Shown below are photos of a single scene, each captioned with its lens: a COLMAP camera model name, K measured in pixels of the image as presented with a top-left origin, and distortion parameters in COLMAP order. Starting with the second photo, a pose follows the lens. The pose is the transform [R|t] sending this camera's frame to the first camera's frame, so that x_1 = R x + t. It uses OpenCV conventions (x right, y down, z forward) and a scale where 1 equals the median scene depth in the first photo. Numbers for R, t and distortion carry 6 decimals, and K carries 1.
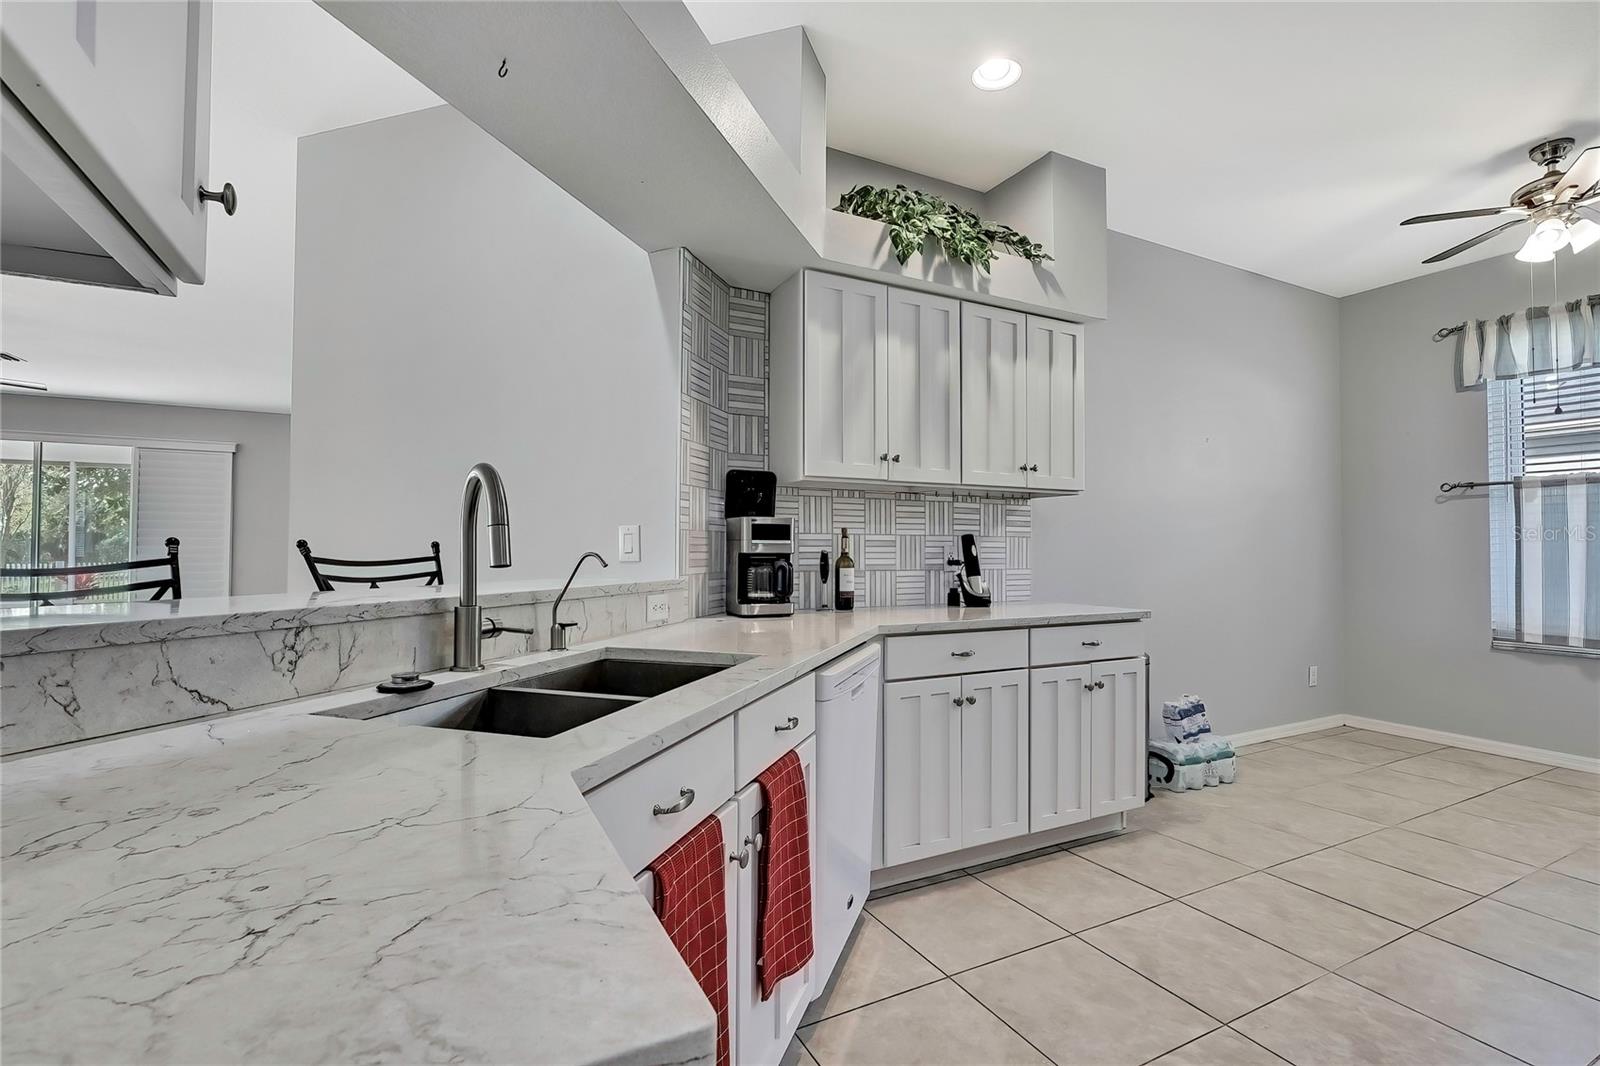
lens RADIAL K [[710.9, 0, 802.8], [0, 710.9, 540.0], [0, 0, 1]] dist [-0.009254, -0.000108]
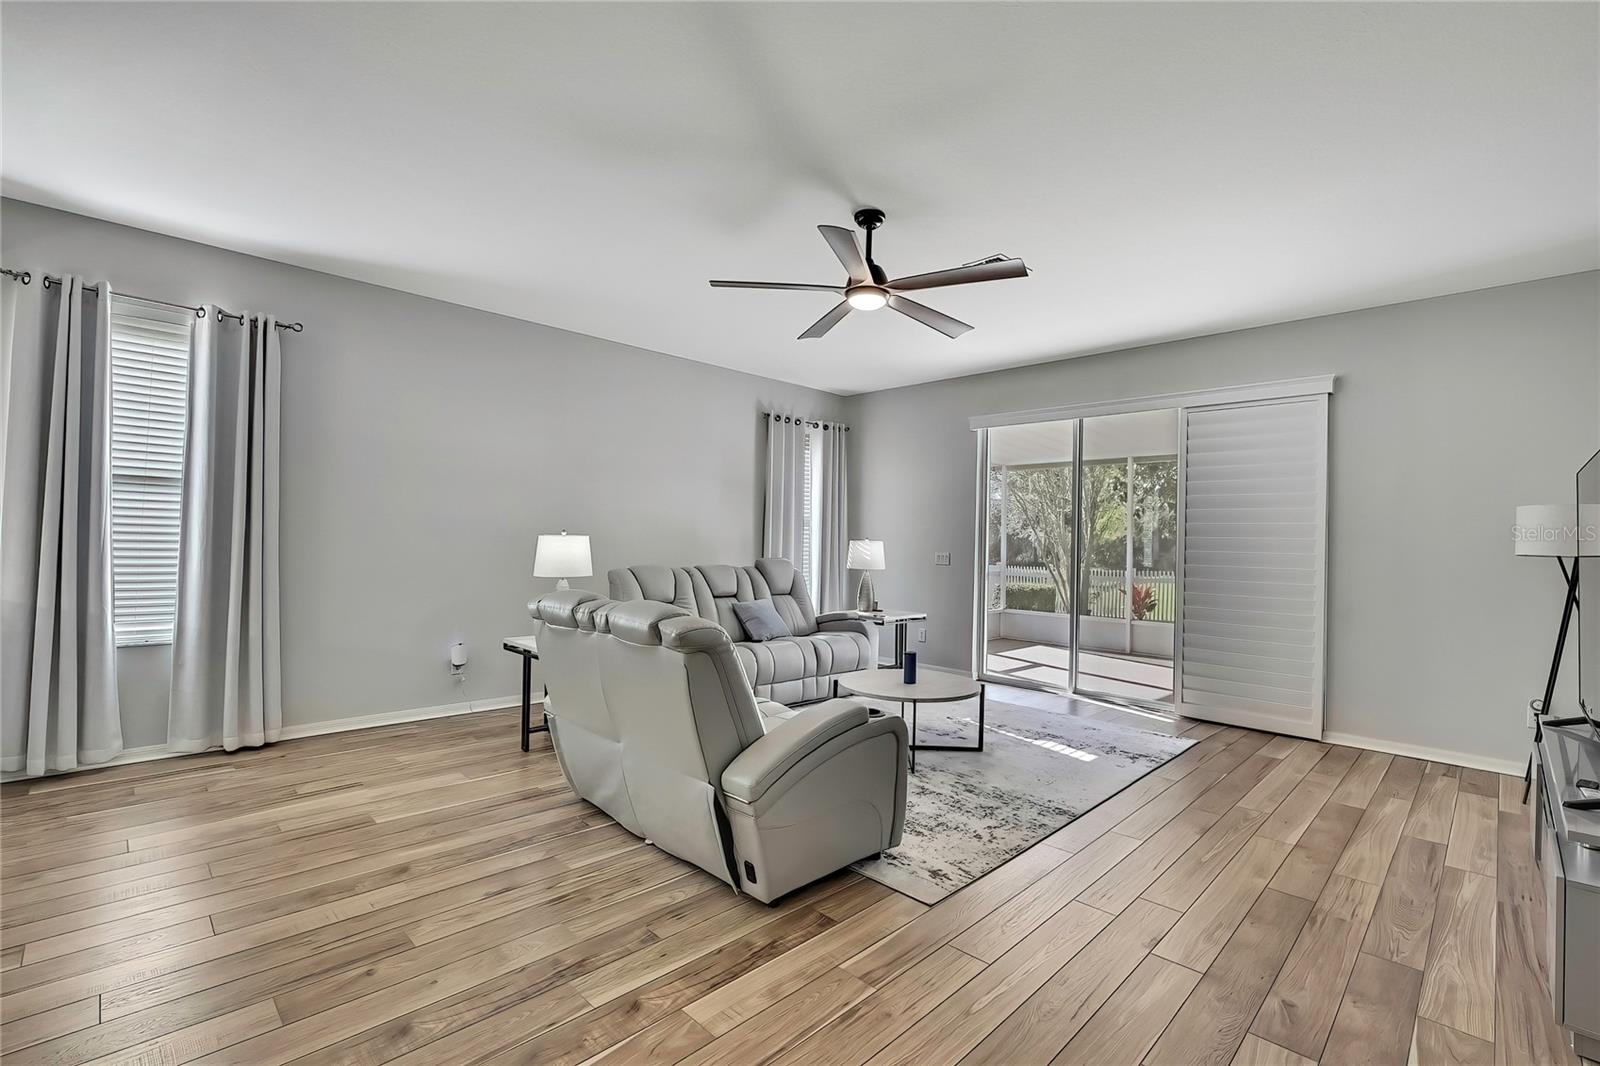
lens RADIAL K [[713.4, 0, 809.1], [0, 713.4, 534.5], [0, 0, 1]] dist [-0.012133, 0.000251]
pose [[0.299000, -0.006704, -0.954230, -1.210211], [-0.006479, 0.999938, -0.009055, -0.026890], [0.954231, 0.008890, 0.298938, 1.359217]]
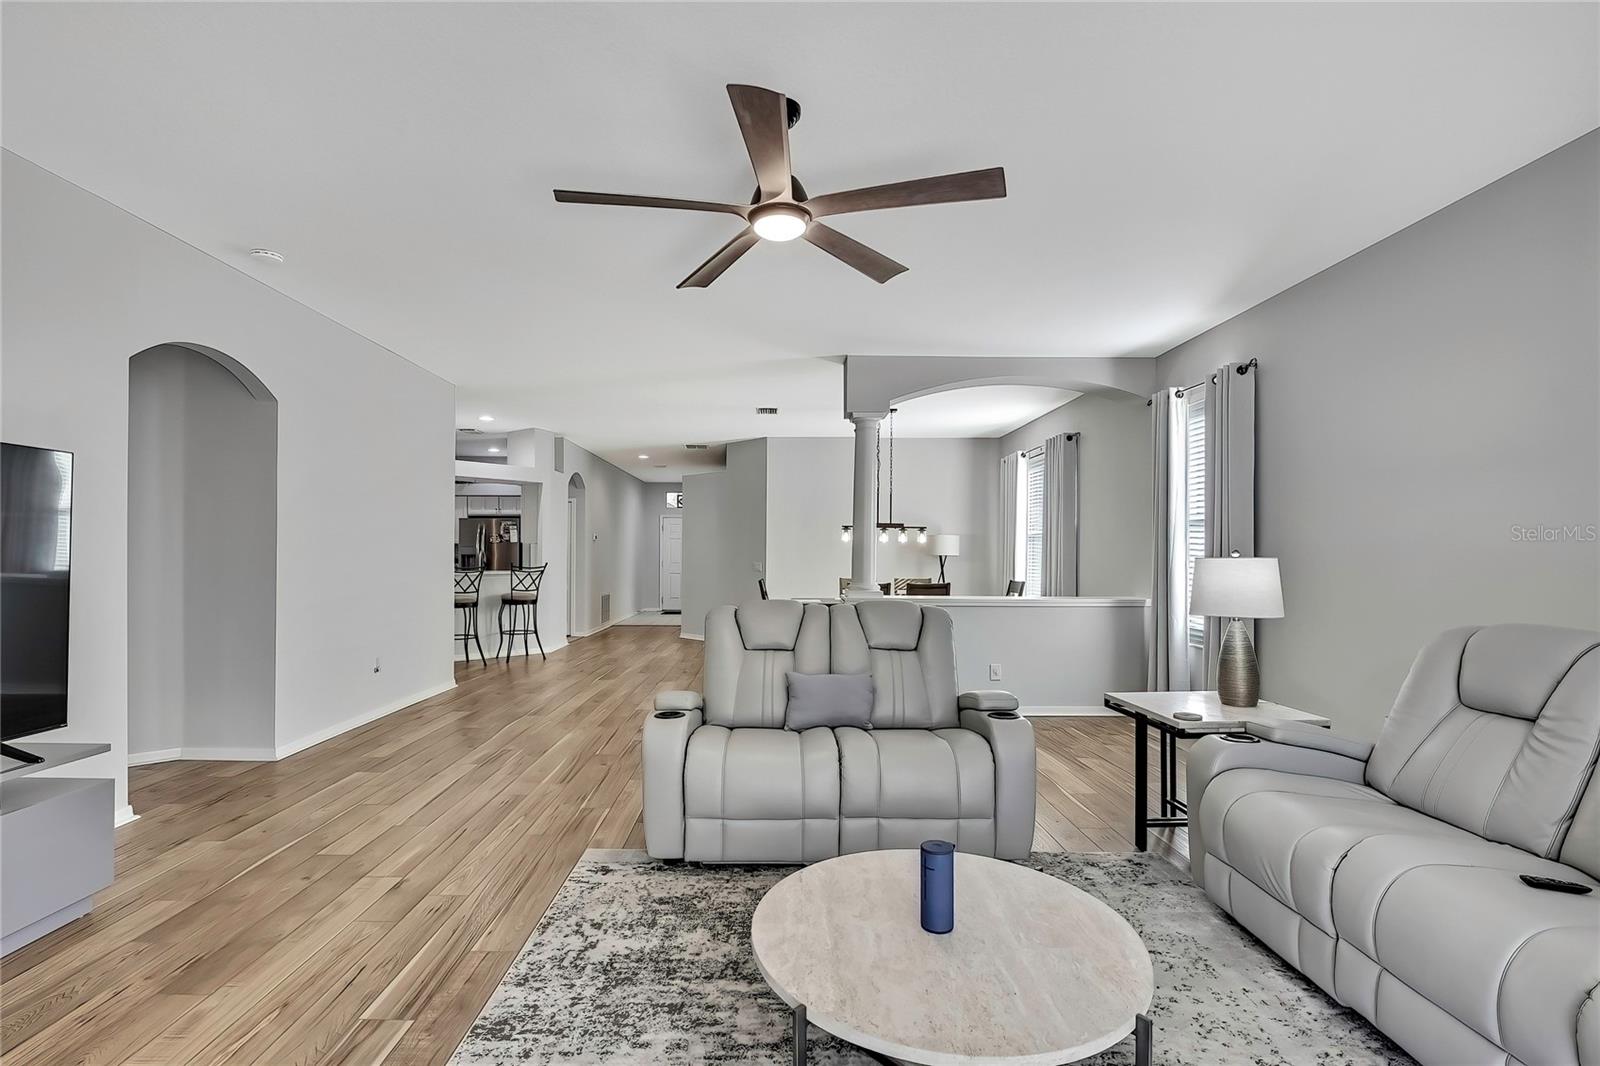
lens RADIAL K [[713.9, 0, 791.6], [0, 713.9, 555.4], [0, 0, 1]] dist [-0.016998, 0.000196]
pose [[-0.893396, -0.012239, 0.449104, -2.697433], [-0.018957, 0.999766, -0.010465, -0.014812], [-0.448871, -0.017863, -0.893418, 2.548410]]
